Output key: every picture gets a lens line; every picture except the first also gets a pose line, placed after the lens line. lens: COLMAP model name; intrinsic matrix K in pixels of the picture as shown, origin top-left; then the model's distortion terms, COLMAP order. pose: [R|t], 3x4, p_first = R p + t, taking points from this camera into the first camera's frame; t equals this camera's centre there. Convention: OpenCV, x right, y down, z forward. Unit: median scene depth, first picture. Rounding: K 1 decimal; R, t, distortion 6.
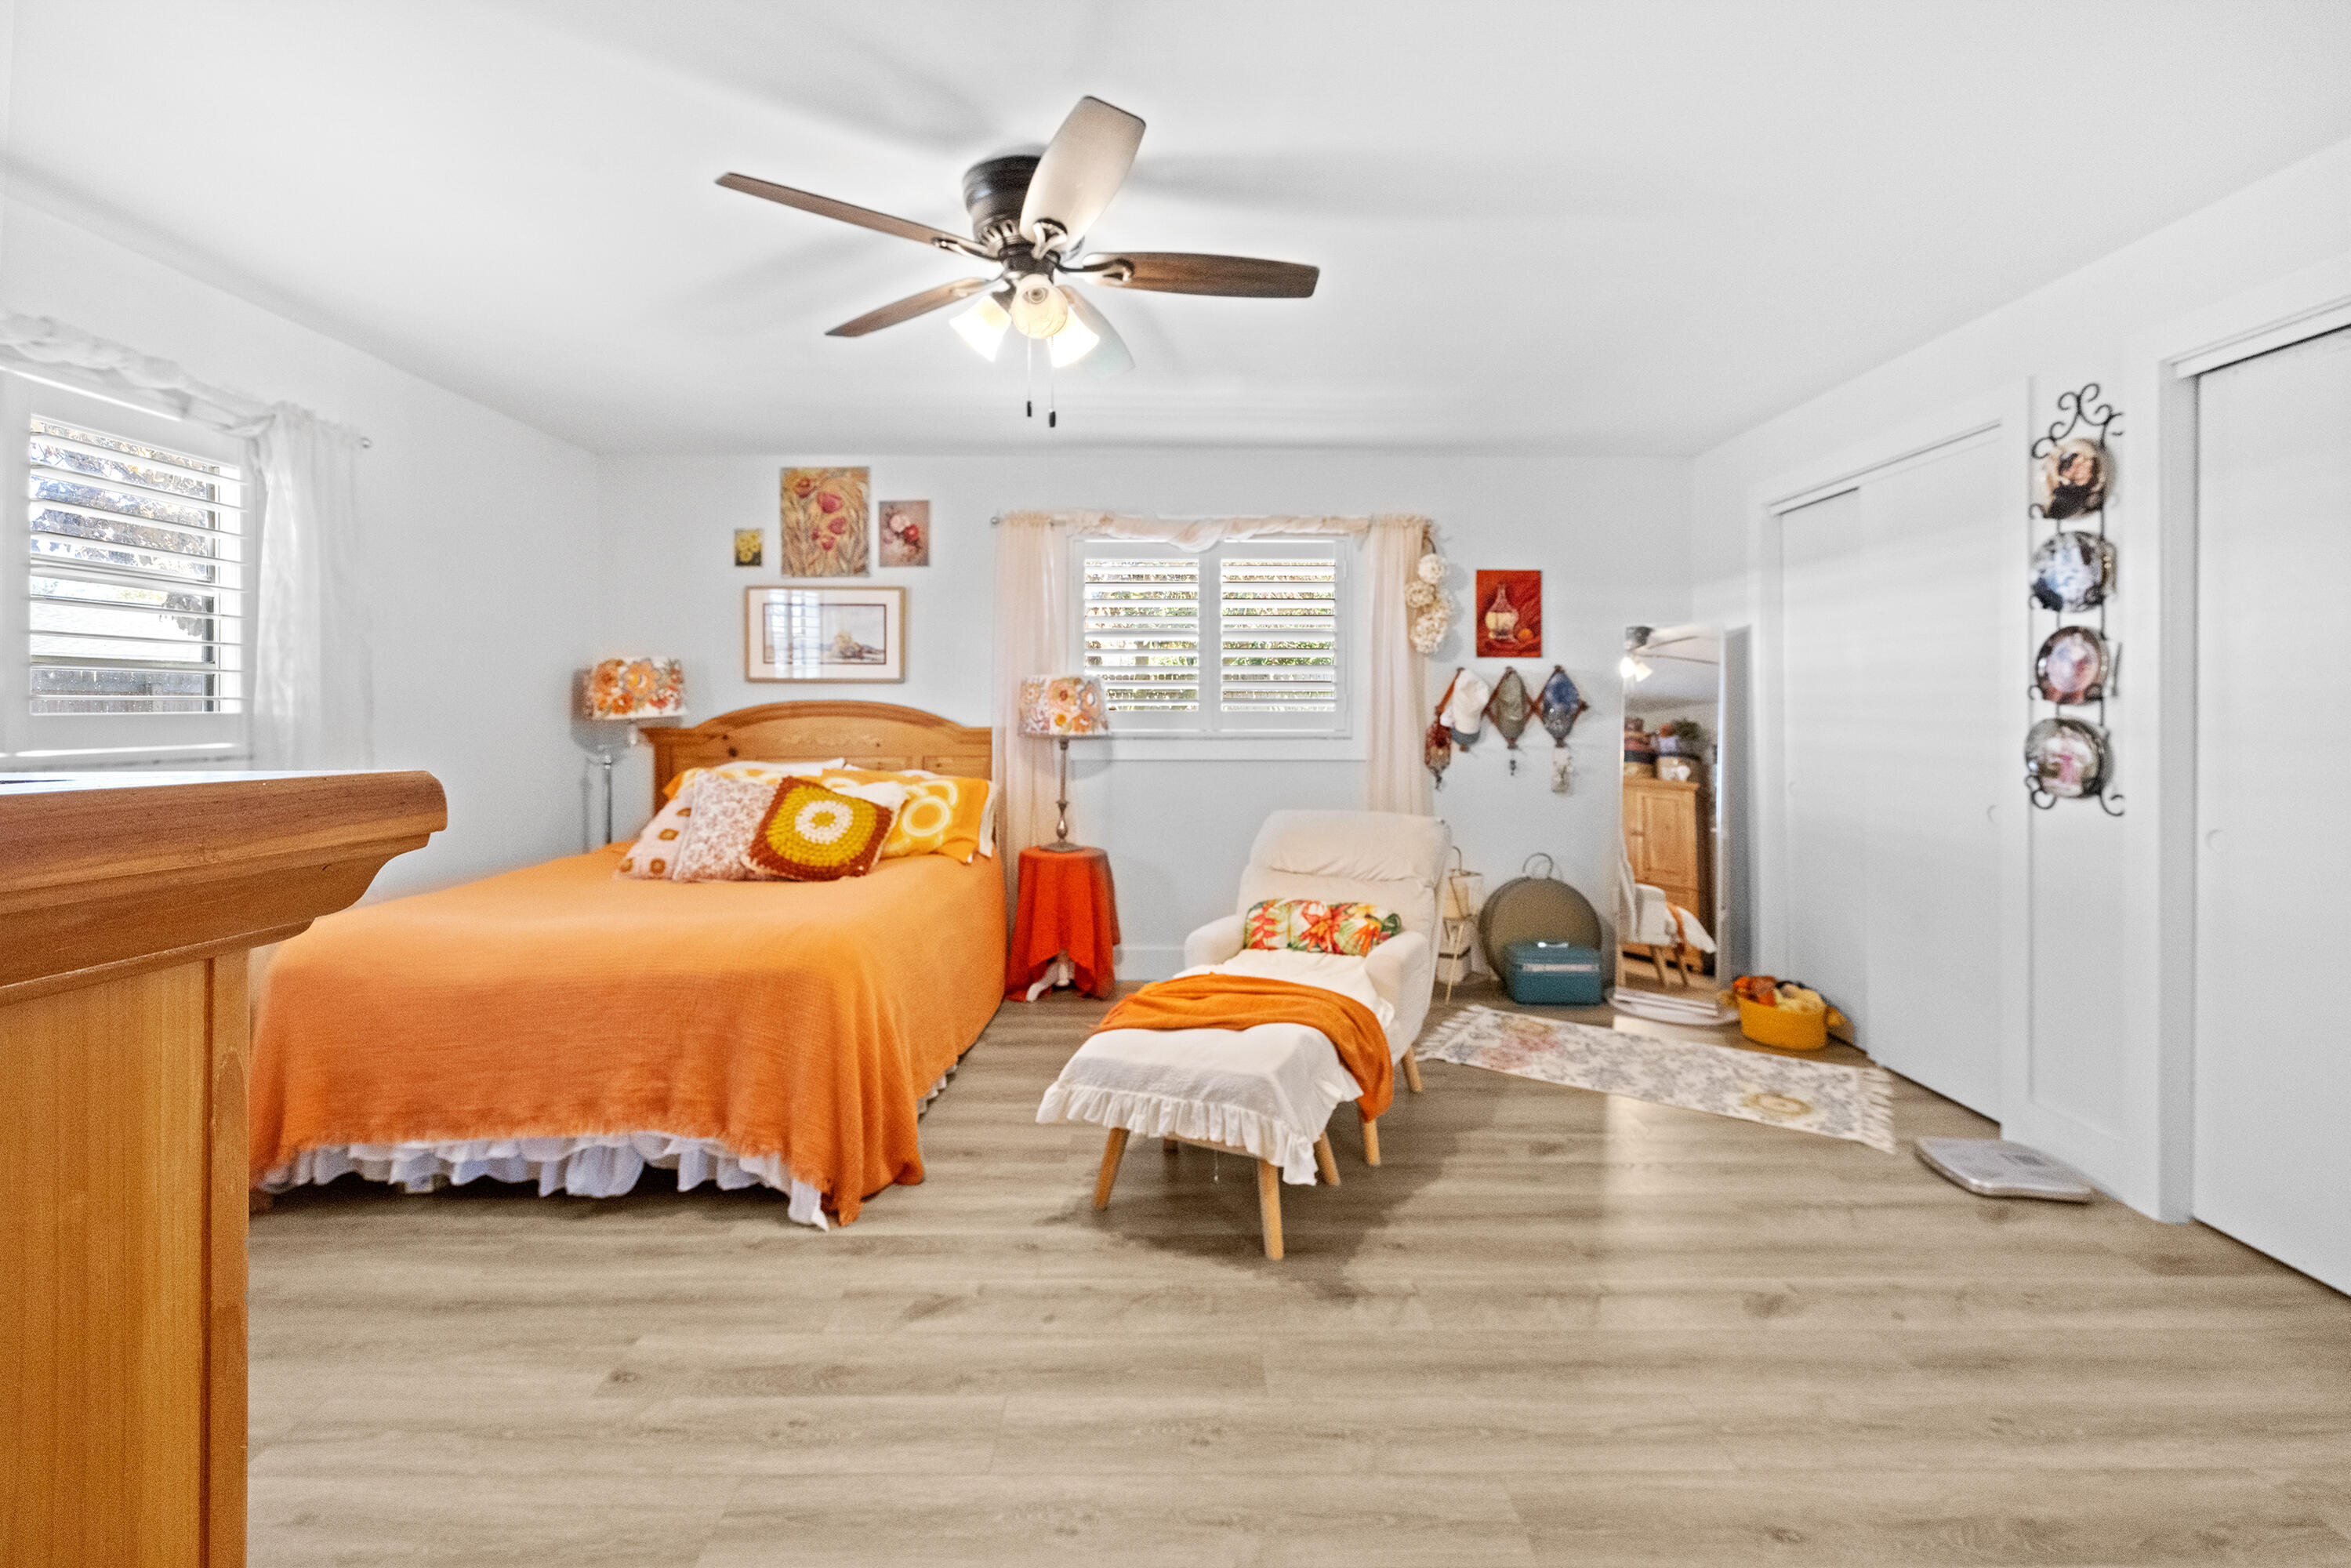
lens RADIAL K [[998.3, 0, 1171.7], [0, 998.3, 714.1], [0, 0, 1]] dist [-0.001920, -0.000045]
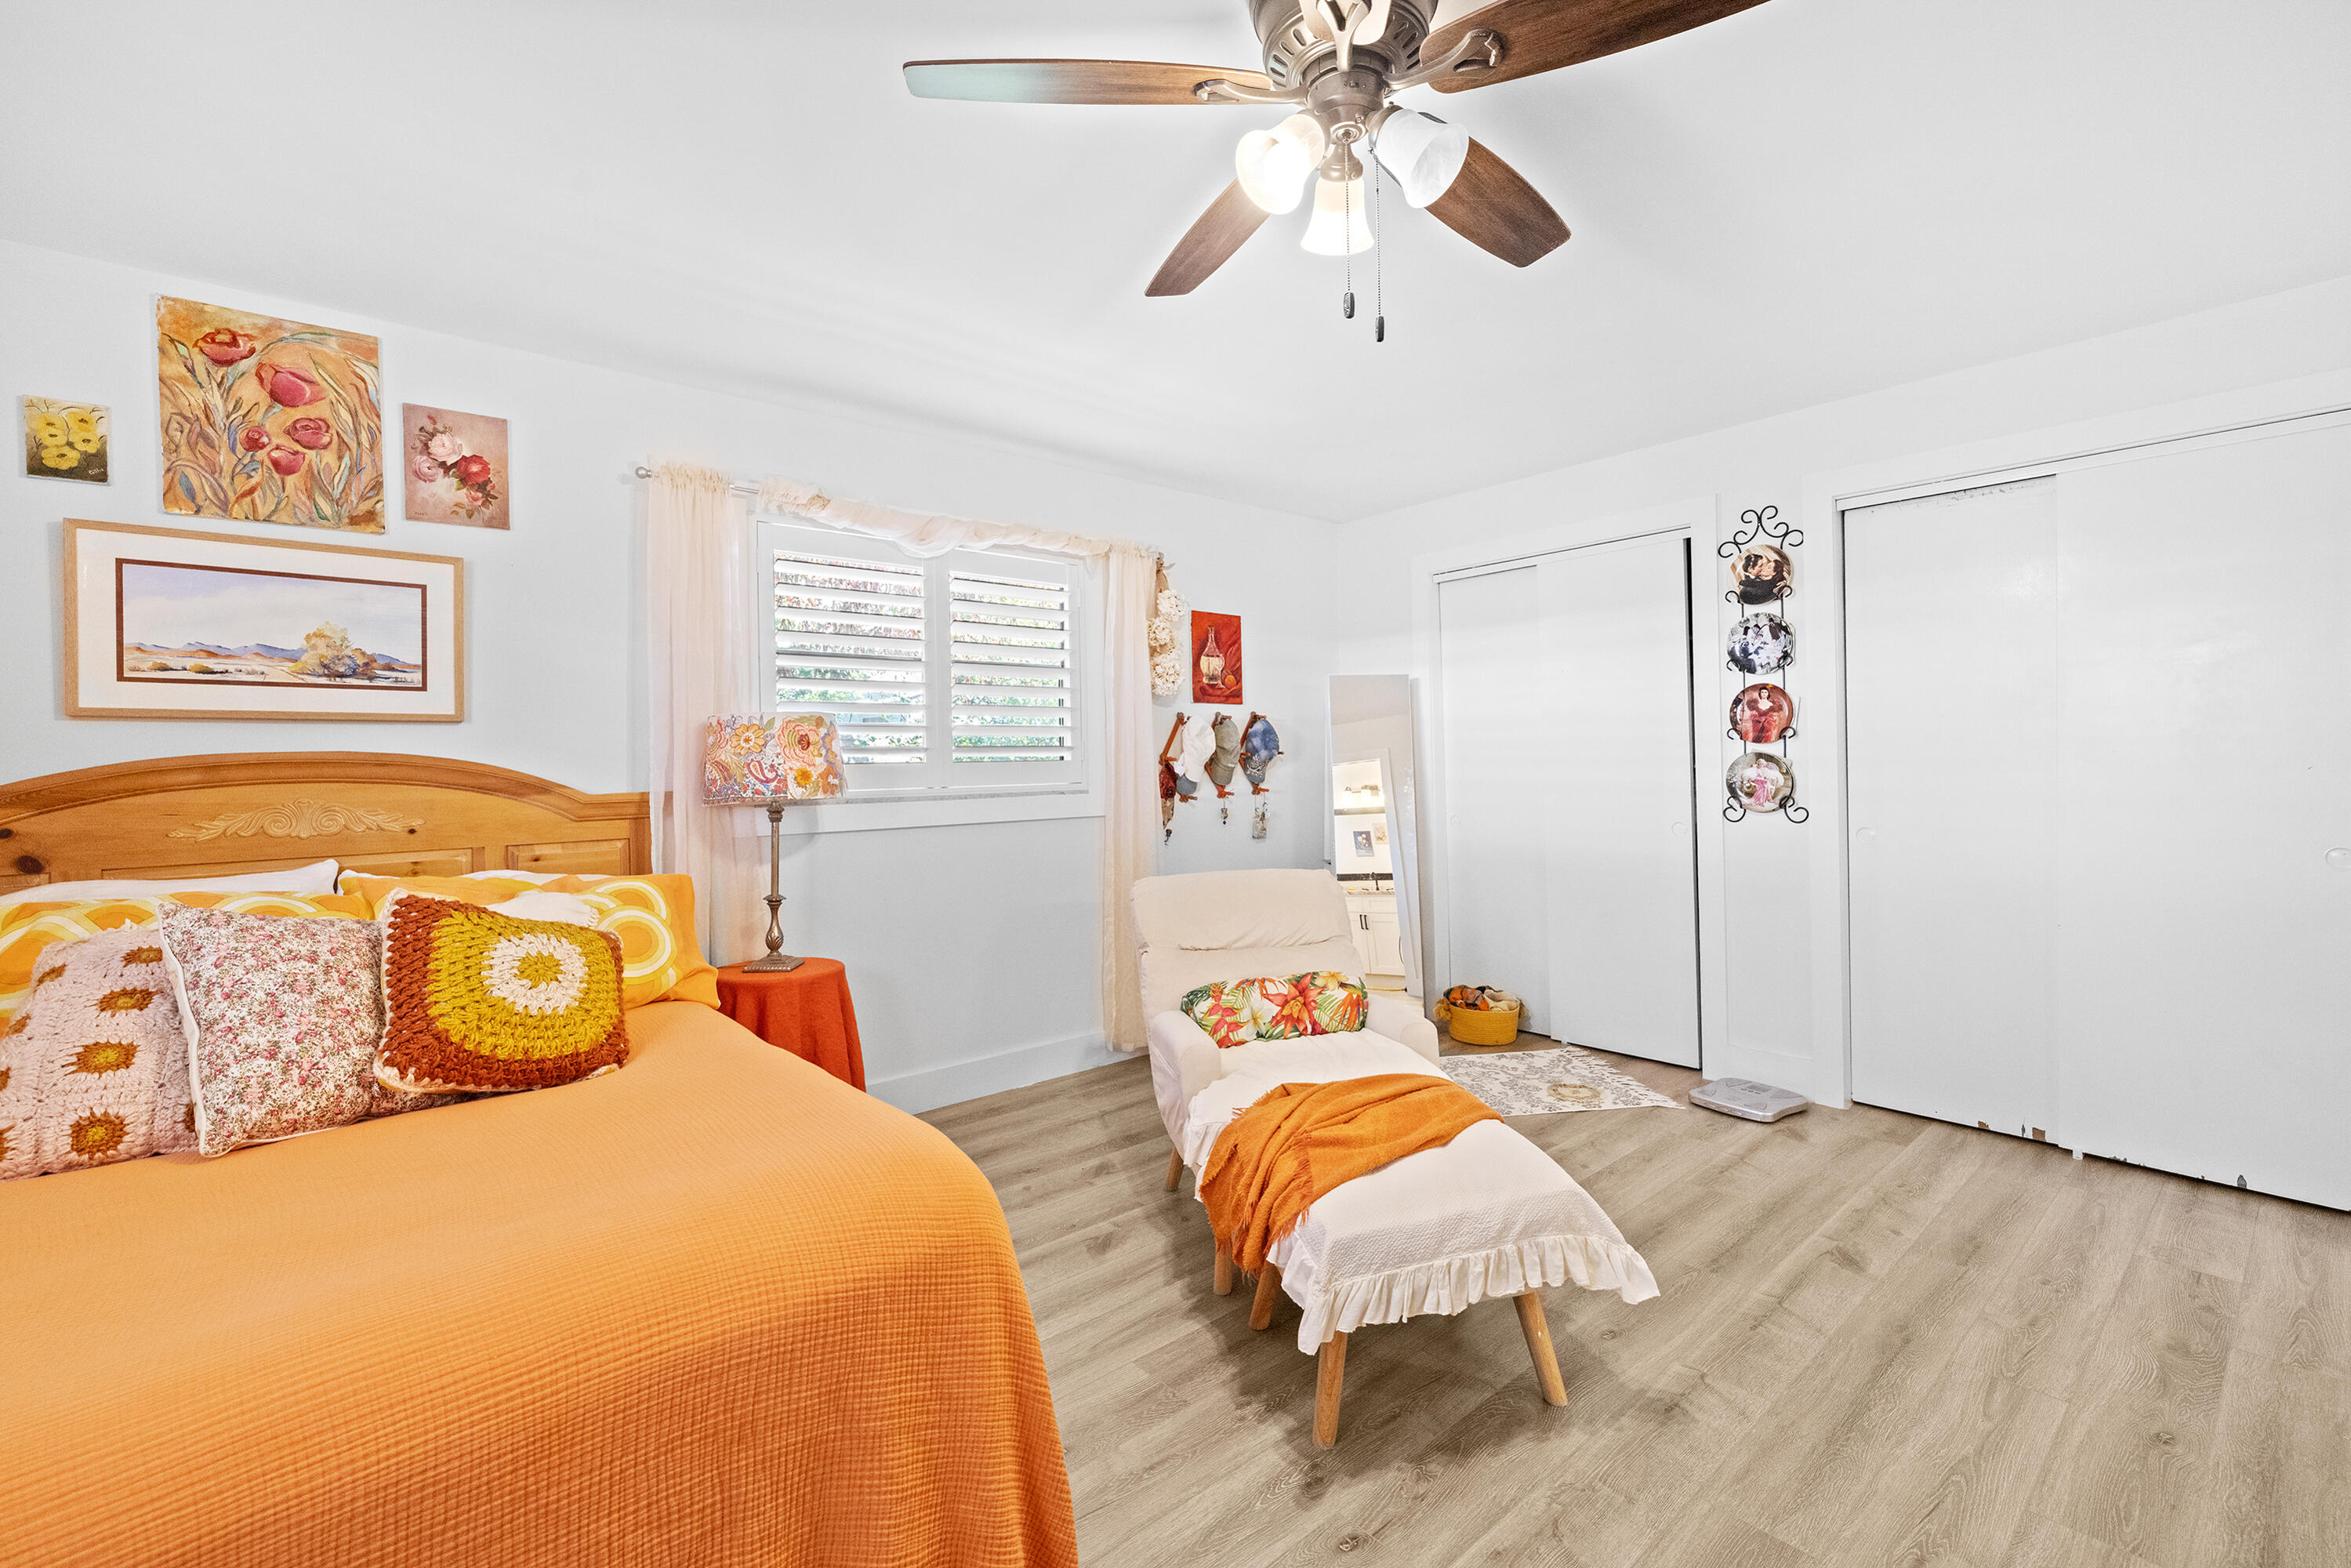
lens RADIAL K [[1014.5, 0, 1174.9], [0, 1014.5, 763.1], [0, 0, 1]] dist [0.000044, 0.000215]
pose [[0.757694, -0.015115, 0.652435, -0.446108], [0.021069, 0.999777, -0.001306, 0.002423], [-0.652270, 0.014736, 0.757844, 0.362825]]
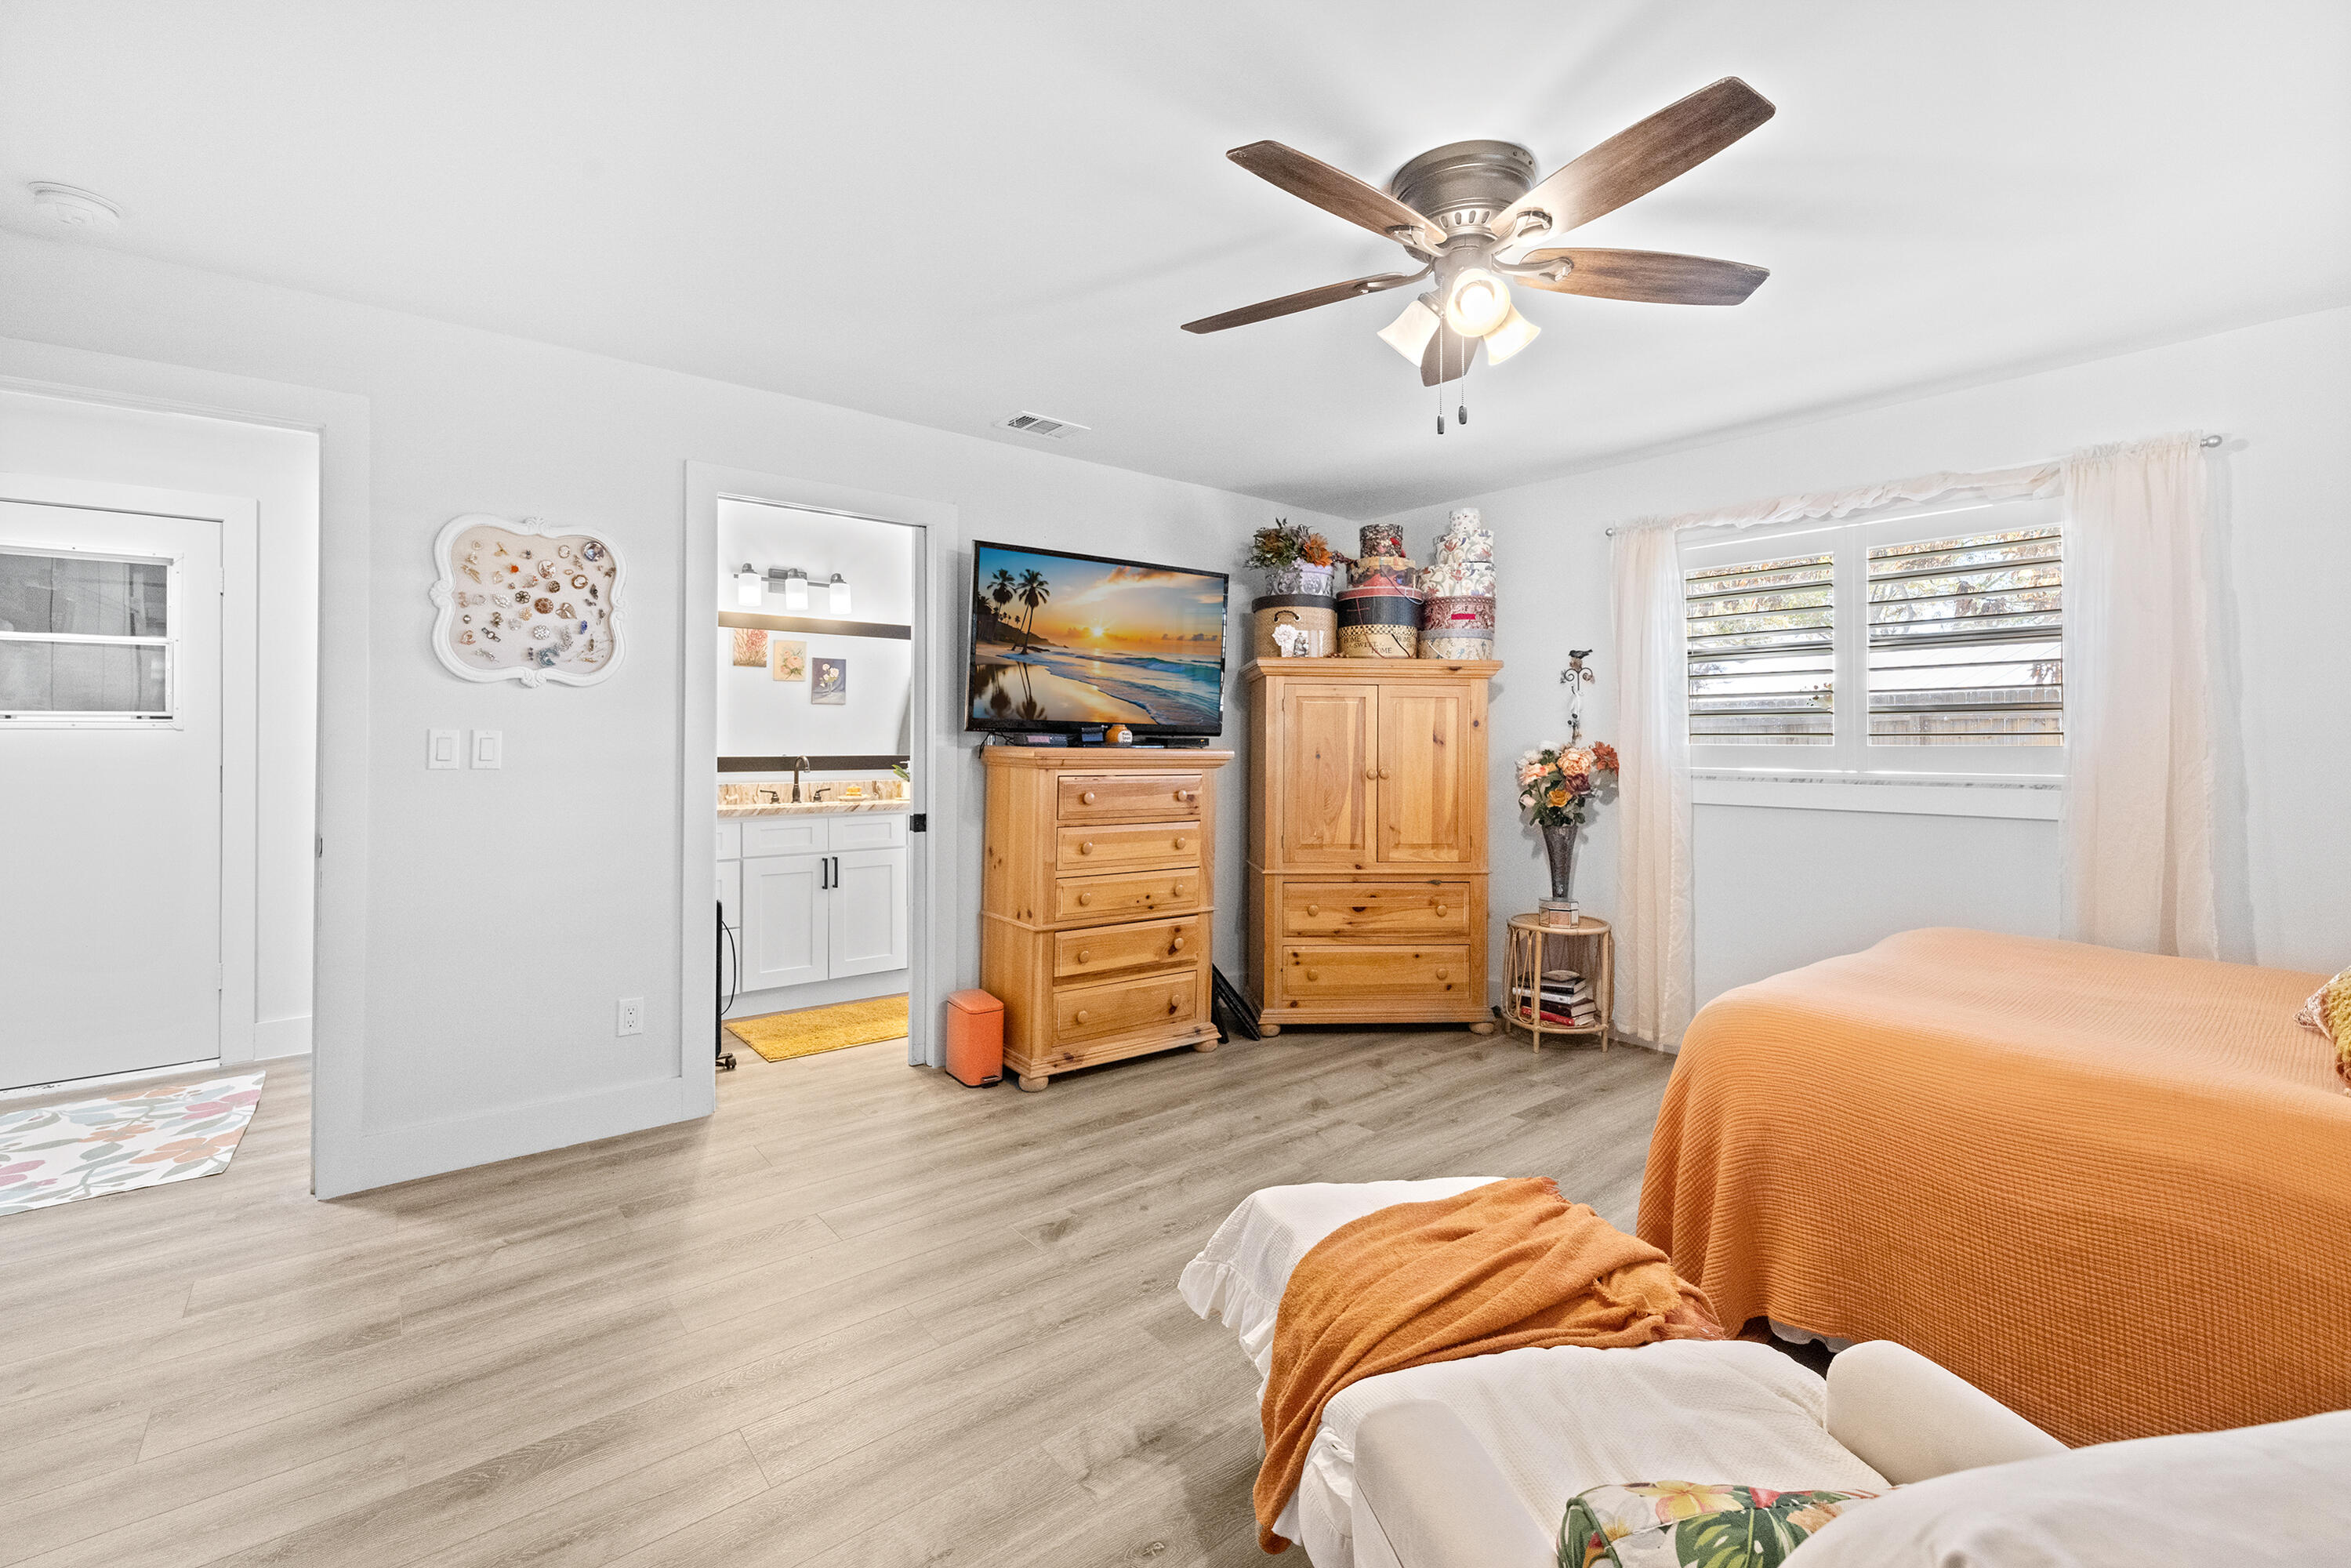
lens RADIAL K [[1008.4, 0, 1176.2], [0, 1008.4, 731.8], [0, 0, 1]] dist [0.000034, 0.000209]
pose [[-0.776967, -0.010114, -0.629460, 0.421819], [-0.008261, 0.999949, -0.005870, -0.002472], [0.629487, 0.000639, -0.777011, 1.012093]]
